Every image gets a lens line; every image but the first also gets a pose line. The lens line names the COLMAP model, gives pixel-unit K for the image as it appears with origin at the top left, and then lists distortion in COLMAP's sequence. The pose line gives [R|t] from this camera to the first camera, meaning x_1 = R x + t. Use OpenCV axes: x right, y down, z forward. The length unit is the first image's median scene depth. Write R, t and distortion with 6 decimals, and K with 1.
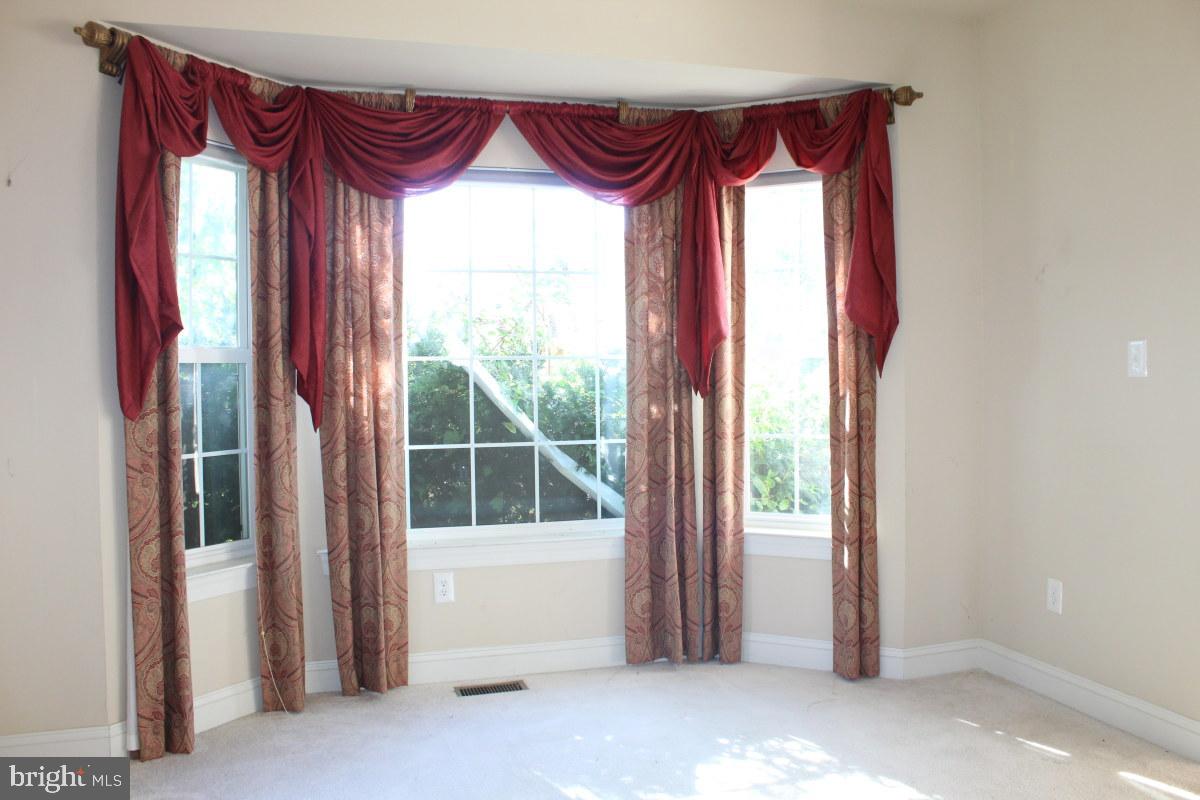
lens RADIAL K [[1024.2, 0, 600.0], [0, 1024.2, 400.0], [0, 0, 1]] dist [-0.163751, 0.202008]
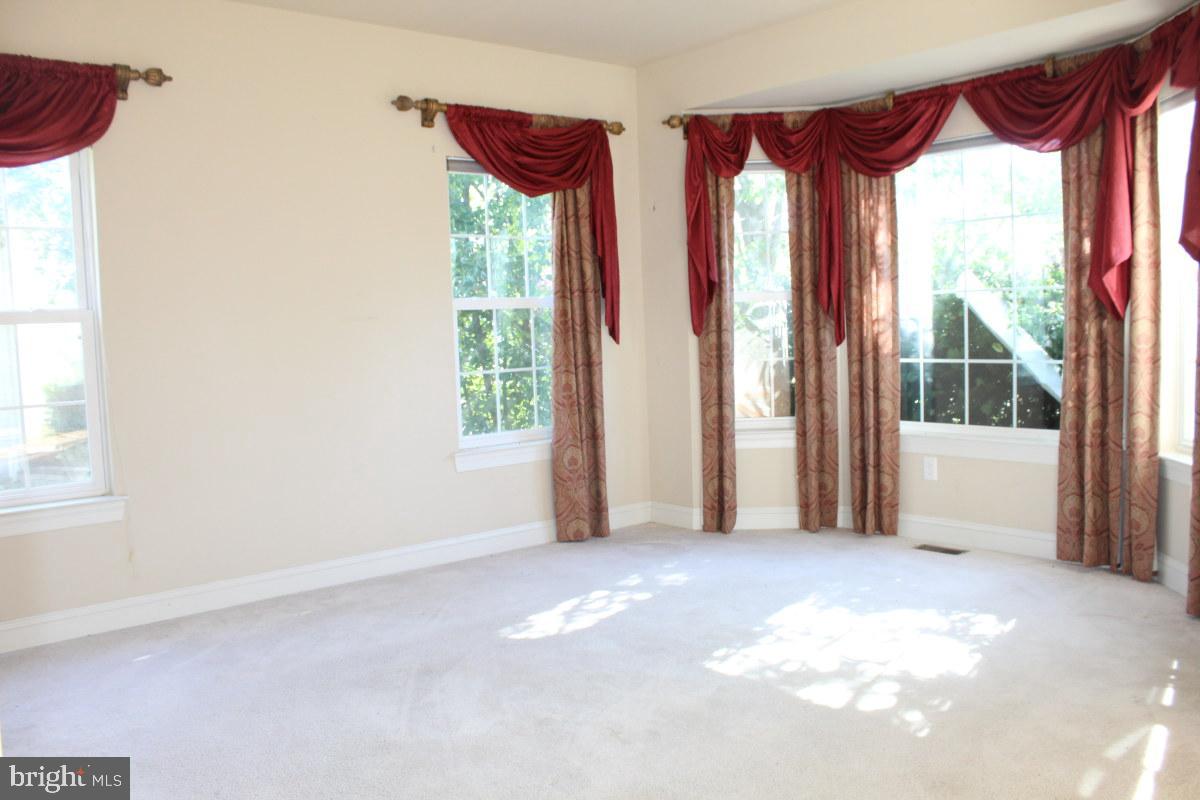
lens RADIAL K [[1024.2, 0, 600.0], [0, 1024.2, 400.0], [0, 0, 1]] dist [-0.163751, 0.202008]
pose [[0.393249, 0.070832, -0.916700, 0.881585], [0.009168, 0.996676, 0.080944, -0.012372], [0.919386, -0.040235, 0.391293, 0.106152]]
